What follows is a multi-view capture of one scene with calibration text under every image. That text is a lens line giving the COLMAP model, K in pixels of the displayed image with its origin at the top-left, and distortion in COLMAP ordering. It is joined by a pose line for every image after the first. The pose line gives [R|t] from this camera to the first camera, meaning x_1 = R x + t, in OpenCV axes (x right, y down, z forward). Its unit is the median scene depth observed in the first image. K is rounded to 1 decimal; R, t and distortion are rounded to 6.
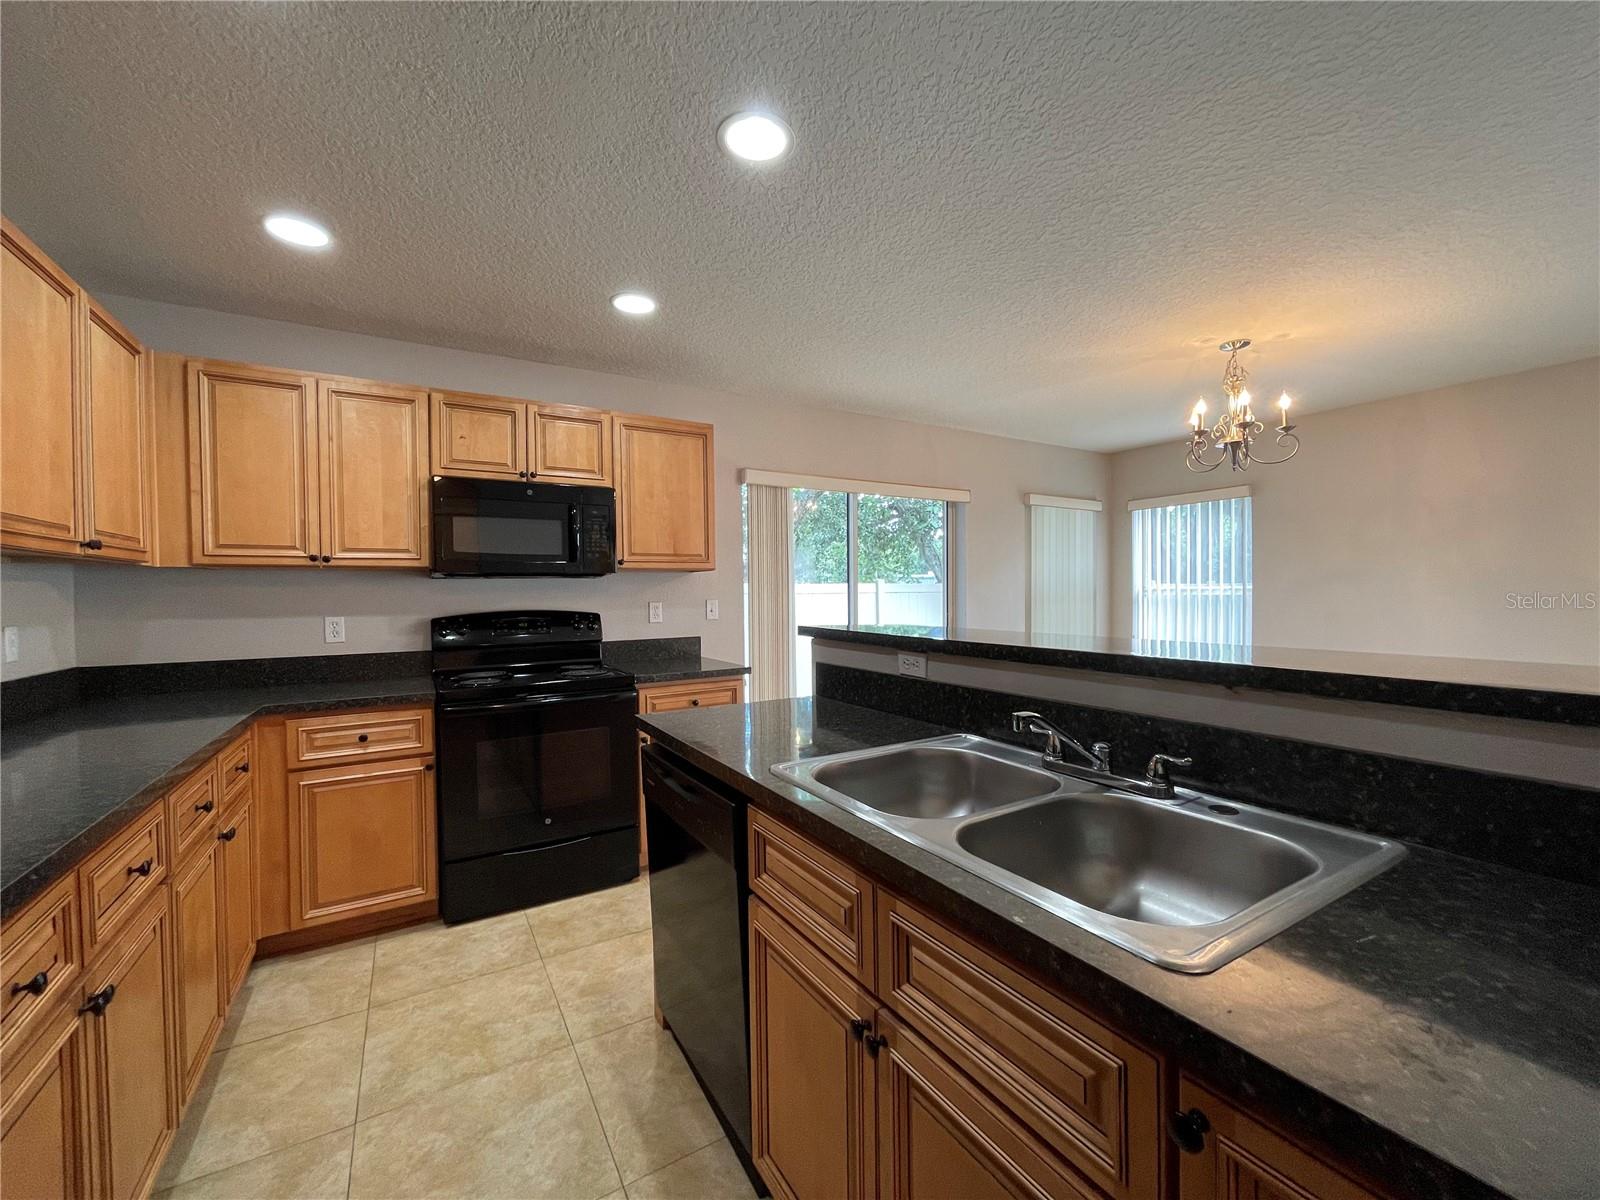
lens RADIAL K [[646.7, 0, 793.6], [0, 646.7, 603.0], [0, 0, 1]] dist [0.008392, 0.001400]
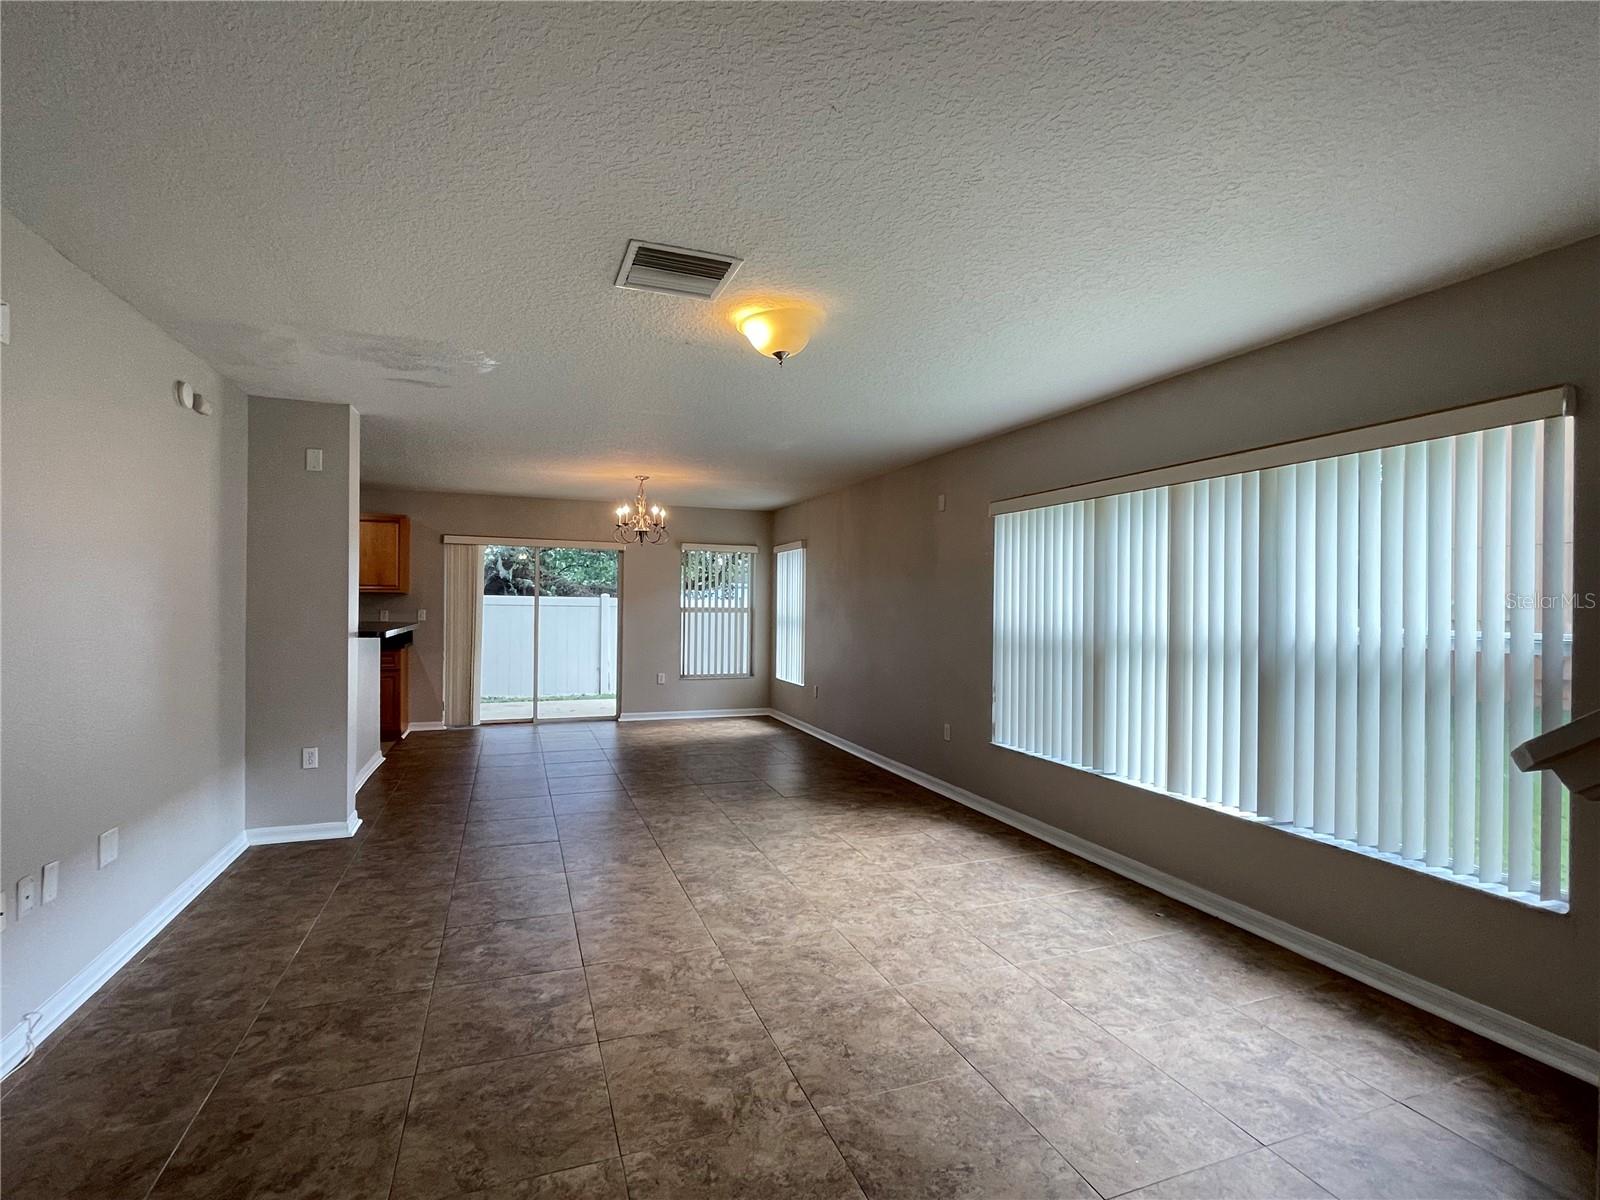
lens RADIAL K [[754.9, 0, 802.6], [0, 754.9, 603.5], [0, 0, 1]] dist [-0.003770, -0.000739]
pose [[0.989195, 0.018299, -0.145459, 1.596605], [-0.022120, 0.999450, -0.024697, 0.008157], [0.144927, 0.027648, 0.989056, -1.167289]]
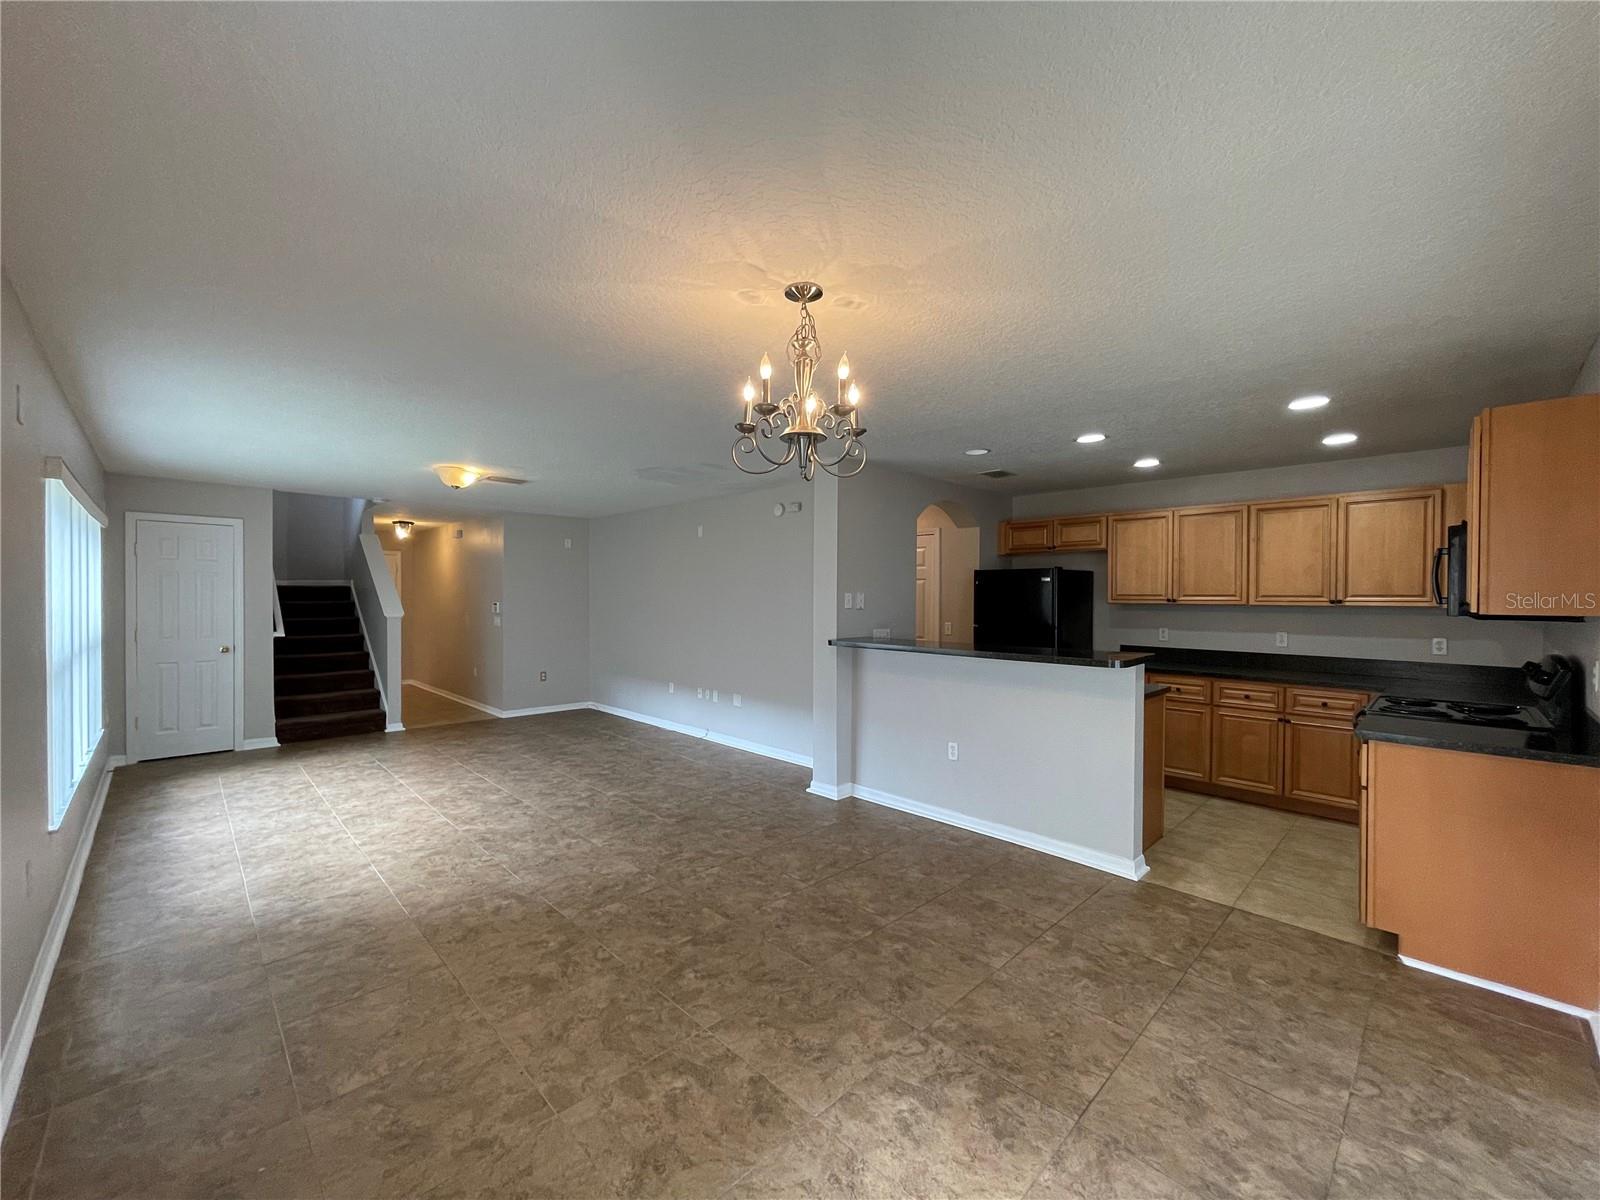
lens RADIAL K [[646.7, 0, 783.0], [0, 646.7, 593.7], [0, 0, 1]] dist [0.008392, 0.001400]
pose [[-0.972054, 0.005292, -0.234696, 0.948522], [-0.000151, 0.999732, 0.023170, -0.100331], [0.234756, 0.022558, -0.971793, 1.839530]]
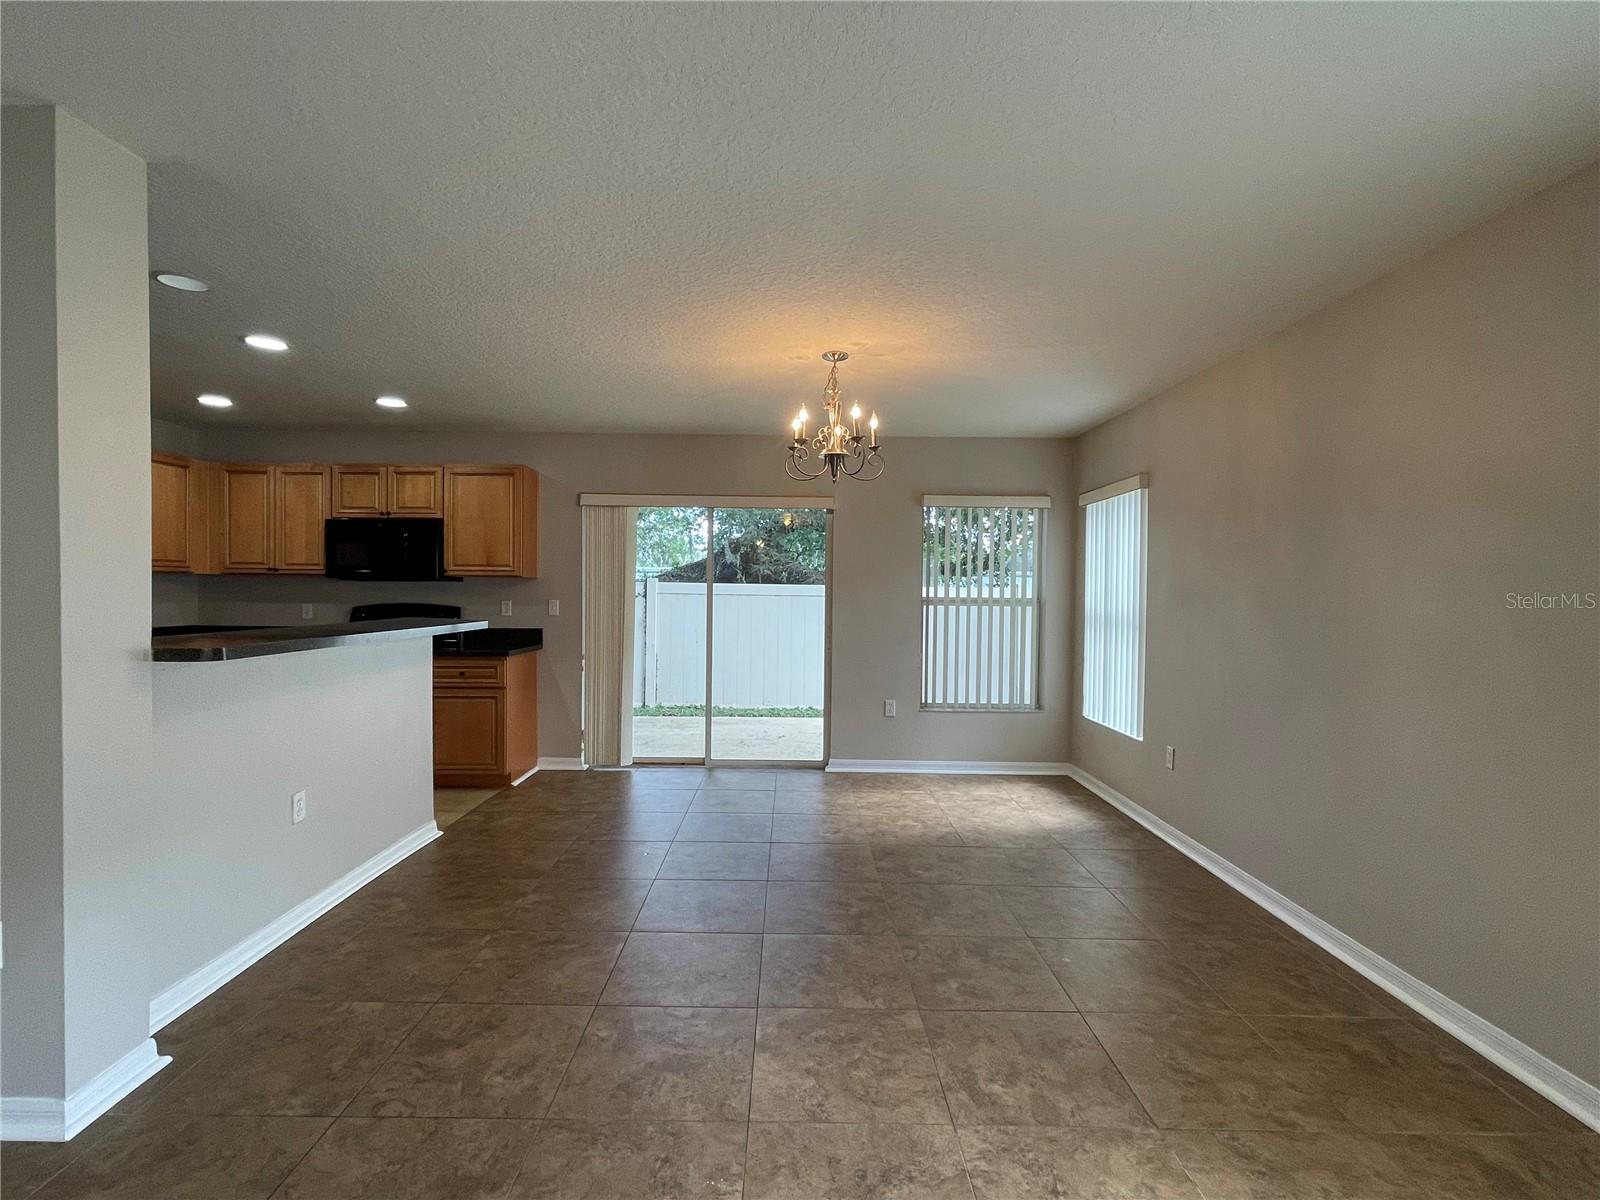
lens RADIAL K [[754.9, 0, 777.0], [0, 754.9, 608.0], [0, 0, 1]] dist [-0.003770, -0.000739]
pose [[0.861607, 0.026978, -0.506858, 1.320908], [-0.029246, 0.999566, 0.003489, -0.009689], [0.506732, 0.011817, 0.862023, -0.052215]]
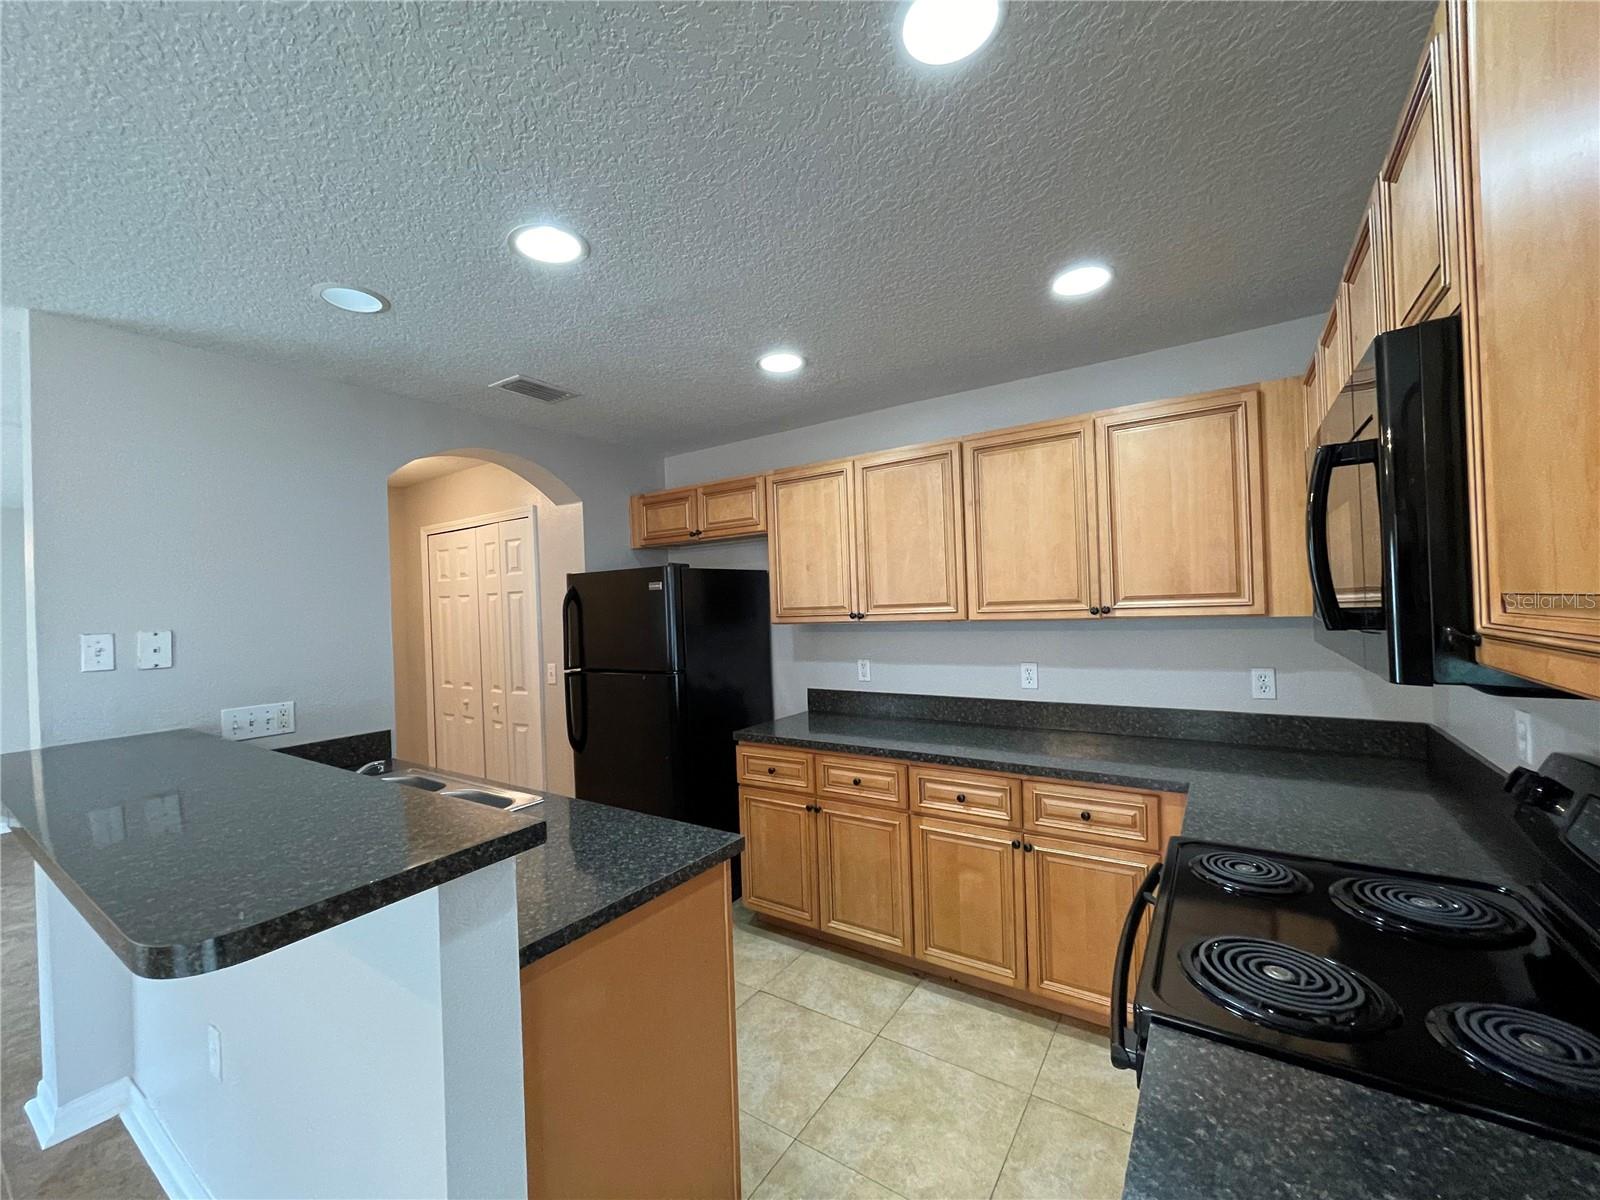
lens RADIAL K [[646.7, 0, 772.6], [0, 646.7, 598.4], [0, 0, 1]] dist [0.008392, 0.001400]
pose [[-0.905008, 0.032532, -0.424150, 0.046228], [0.032014, 0.999453, 0.008349, -0.081677], [0.424189, -0.006023, -0.905554, 1.223440]]
